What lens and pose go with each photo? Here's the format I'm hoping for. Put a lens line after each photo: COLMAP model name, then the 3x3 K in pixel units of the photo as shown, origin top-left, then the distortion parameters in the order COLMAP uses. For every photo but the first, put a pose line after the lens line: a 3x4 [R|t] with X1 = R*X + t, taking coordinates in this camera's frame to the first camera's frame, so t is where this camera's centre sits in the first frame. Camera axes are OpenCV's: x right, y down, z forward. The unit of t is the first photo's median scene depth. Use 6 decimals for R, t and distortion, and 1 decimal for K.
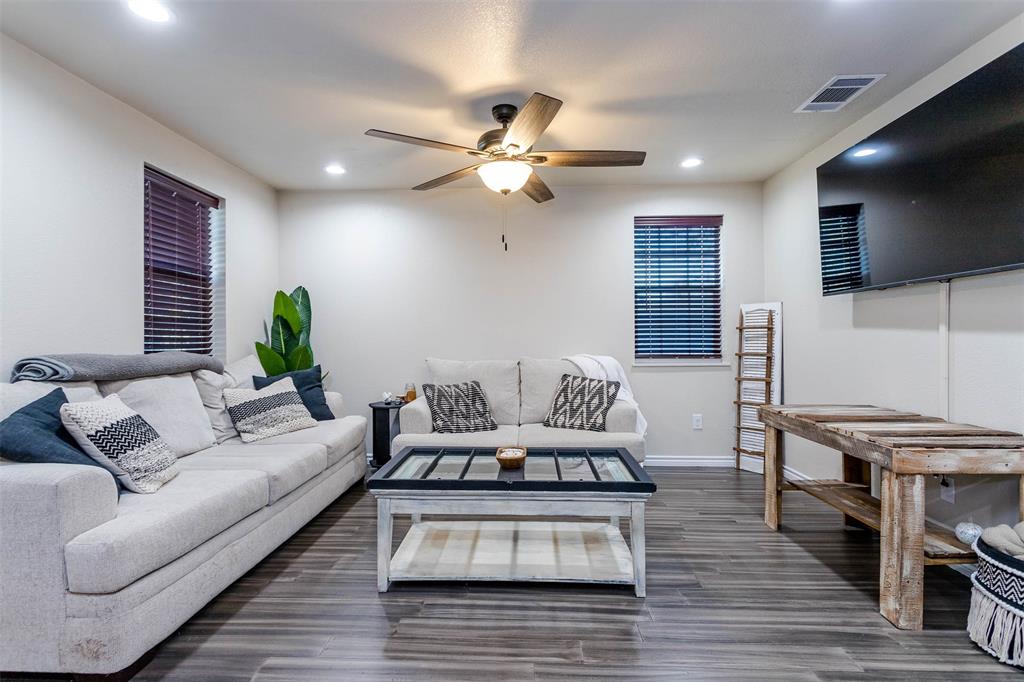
lens RADIAL K [[489.3, 0, 508.3], [0, 489.3, 335.5], [0, 0, 1]] dist [0.000146, 0.001127]
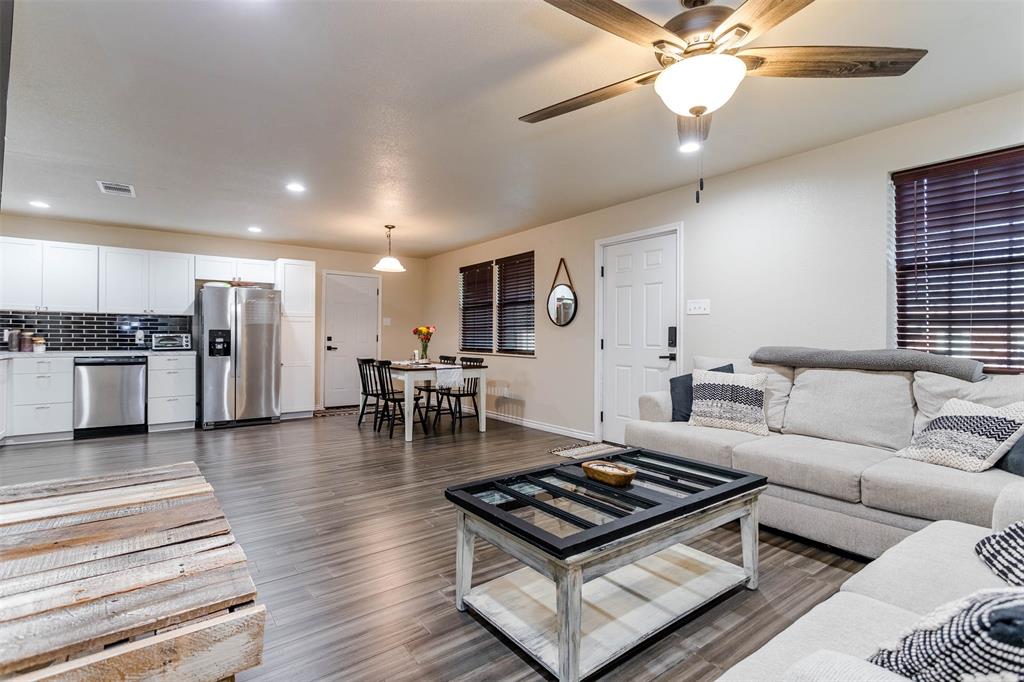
lens RADIAL K [[505.0, 0, 512.7], [0, 505.0, 335.6], [0, 0, 1]] dist [0.006019, 0.001843]
pose [[-0.778349, 0.002402, -0.627827, 0.545989], [0.003515, 0.999994, -0.000531, 0.001310], [0.627821, -0.002620, -0.778353, 1.231541]]
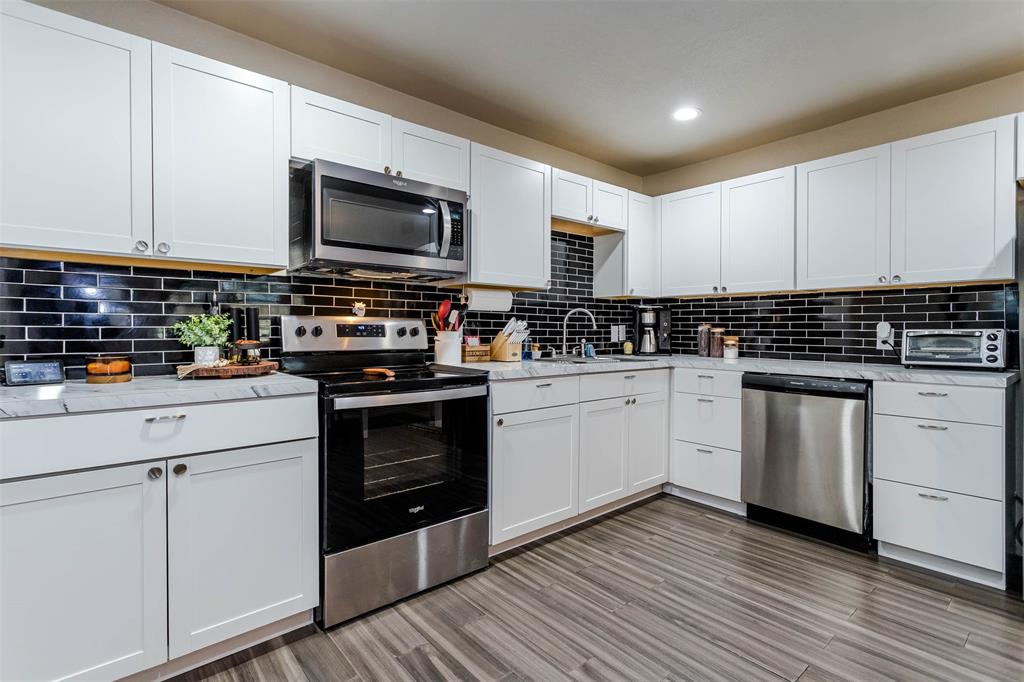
lens RADIAL K [[483.6, 0, 515.8], [0, 483.6, 332.8], [0, 0, 1]] dist [0.000206, 0.000482]
pose [[-0.685988, 0.002164, 0.727610, 0.262404], [-0.000943, 0.999992, -0.003864, -0.001459], [-0.727613, -0.003337, -0.685980, -0.056595]]
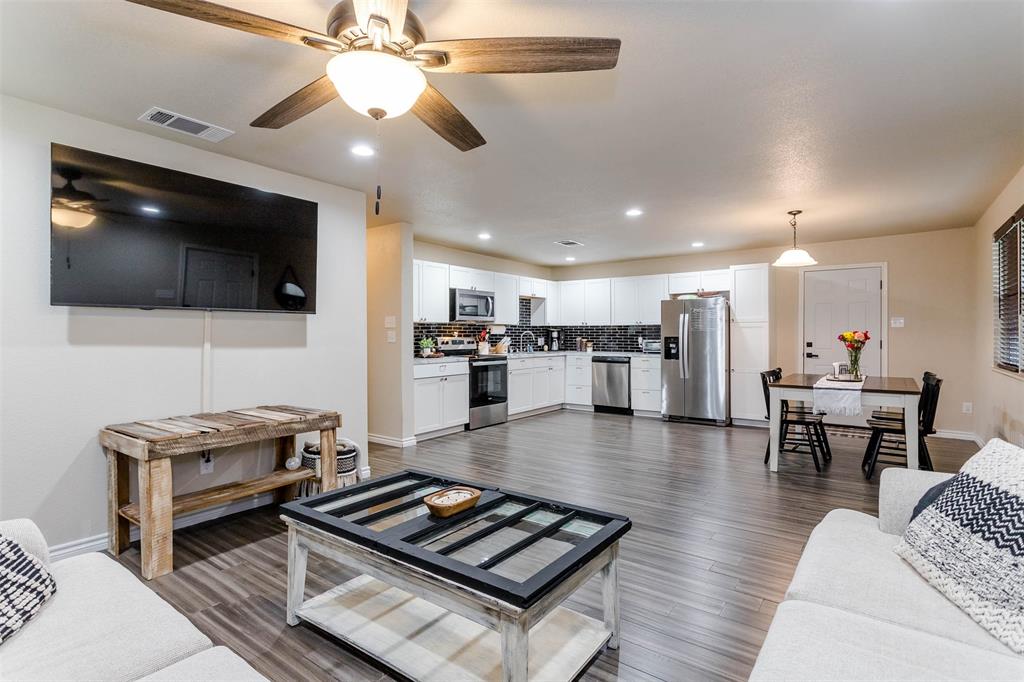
lens RADIAL K [[499.7, 0, 491.9], [0, 499.7, 337.9], [0, 0, 1]] dist [0.001491, 0.000152]
pose [[-0.804378, 0.008066, 0.594063, -0.424710], [0.007964, 0.999964, -0.002794, -0.019273], [-0.594064, 0.002484, -0.804414, 1.260357]]
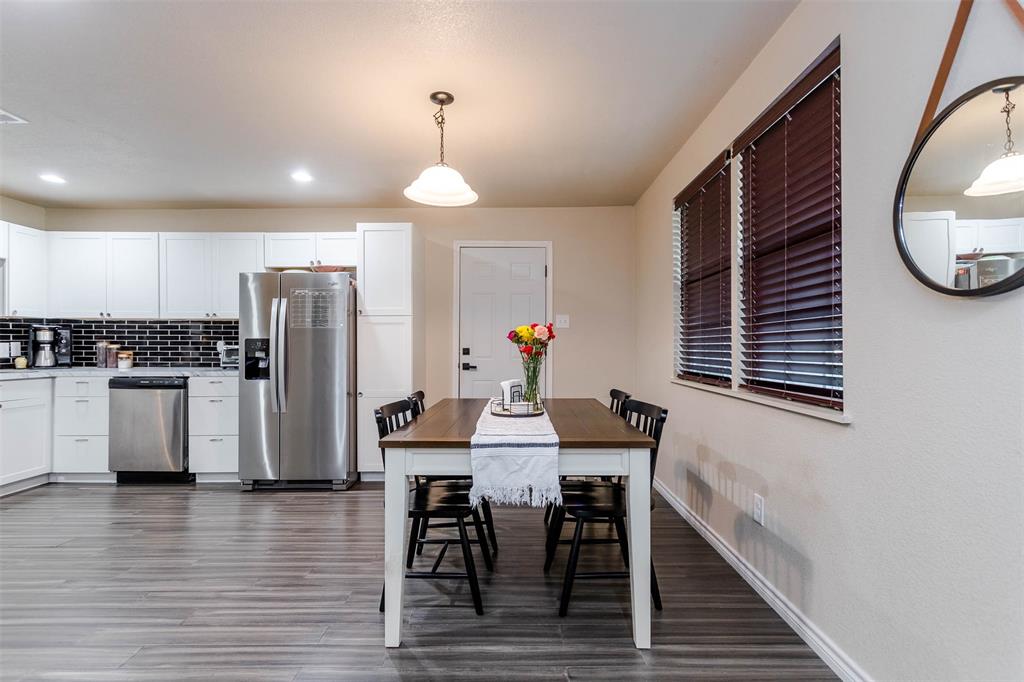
lens RADIAL K [[492.0, 0, 516.9], [0, 492.0, 345.0], [0, 0, 1]] dist [0.003875, 0.000611]
pose [[-0.999488, 0.009285, -0.030621, -0.360784], [0.009447, 0.999942, -0.005149, 0.002287], [0.030571, -0.005435, -0.999518, 0.303169]]
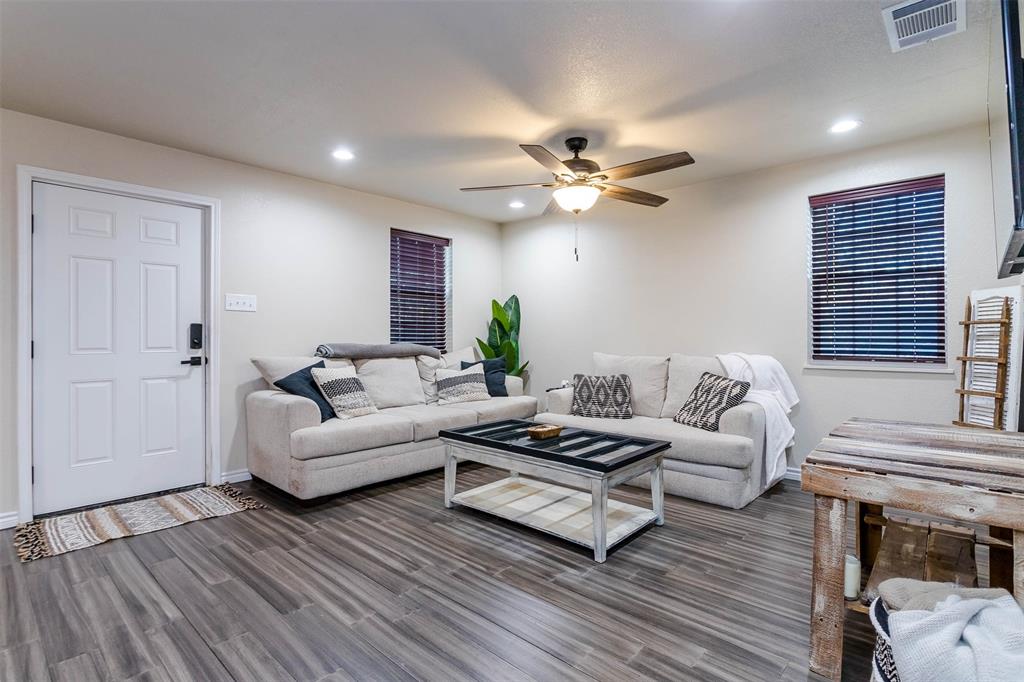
lens RADIAL K [[488.5, 0, 515.9], [0, 488.5, 335.2], [0, 0, 1]] dist [0.001313, 0.000321]
pose [[0.773206, 0.003397, -0.634146, 0.565781], [0.000761, 0.999980, 0.006284, -0.002632], [0.634155, -0.005341, 0.773188, -0.002419]]
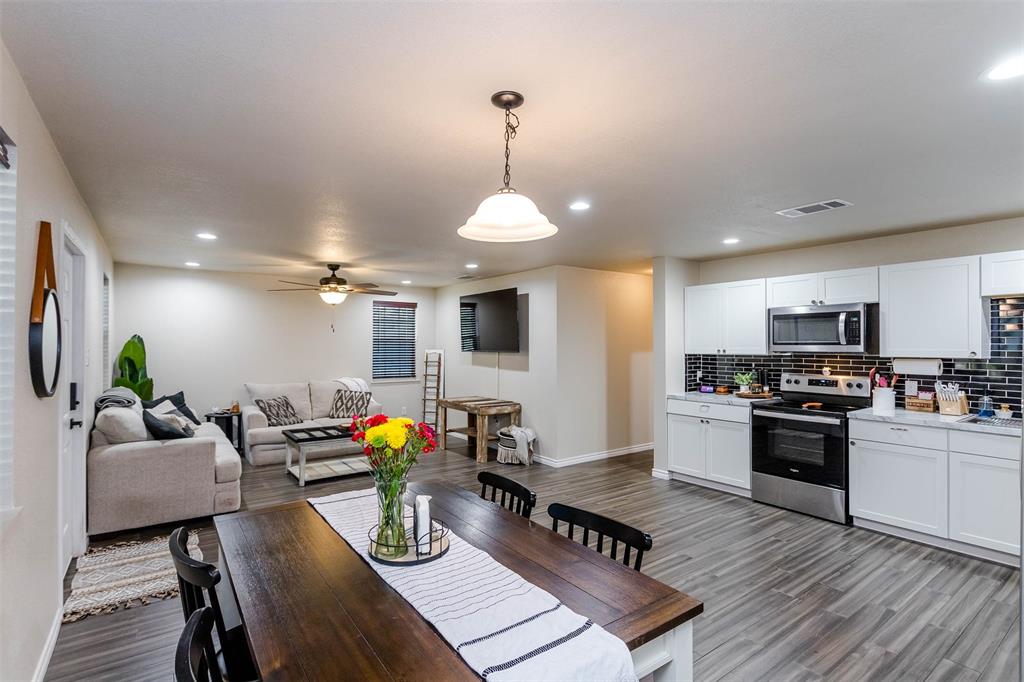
lens RADIAL K [[476.4, 0, 501.6], [0, 476.4, 352.1], [0, 0, 1]] dist [0.008060, 0.000179]
pose [[0.787407, 0.002726, 0.616427, -0.621367], [-0.010647, 0.999901, 0.009179, -0.100406], [-0.616341, -0.013791, 0.787359, -0.928330]]
